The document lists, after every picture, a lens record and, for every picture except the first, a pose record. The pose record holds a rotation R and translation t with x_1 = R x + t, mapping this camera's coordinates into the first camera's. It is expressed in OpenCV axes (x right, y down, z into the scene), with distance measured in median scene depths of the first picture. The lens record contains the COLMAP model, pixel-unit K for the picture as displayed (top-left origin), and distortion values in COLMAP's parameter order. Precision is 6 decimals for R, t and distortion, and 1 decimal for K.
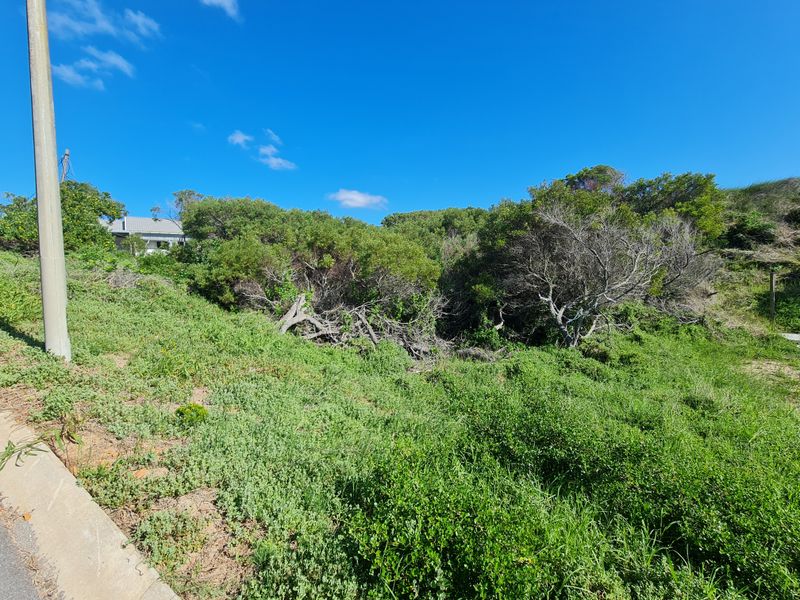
lens RADIAL K [[339.4, 0, 403.5], [0, 339.4, 295.5], [0, 0, 1]] dist [-0.006769, 0.002037]
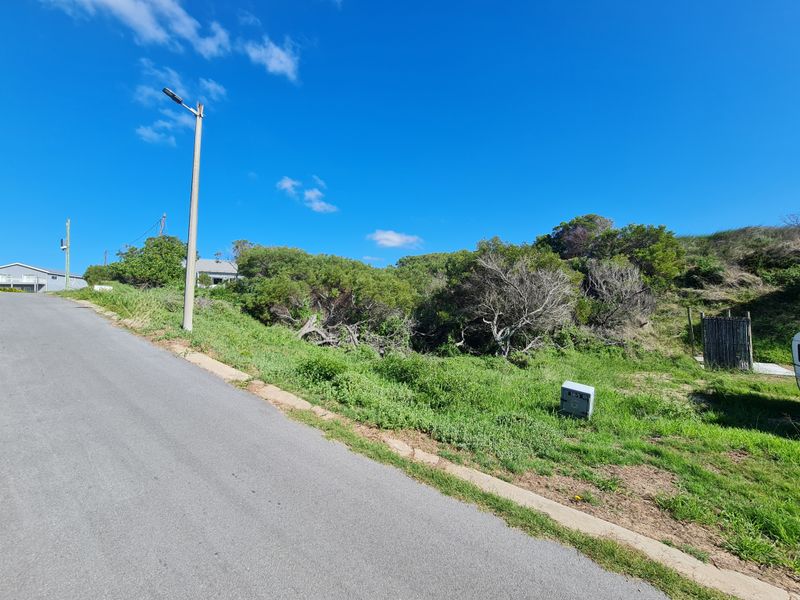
lens RADIAL K [[339.4, 0, 401.9], [0, 339.4, 295.7], [0, 0, 1]] dist [-0.006769, 0.002037]
pose [[0.994465, 0.012813, -0.104285, 0.201129], [-0.024322, 0.993651, -0.109847, 0.058575], [0.102216, 0.111775, 0.988463, -0.368846]]
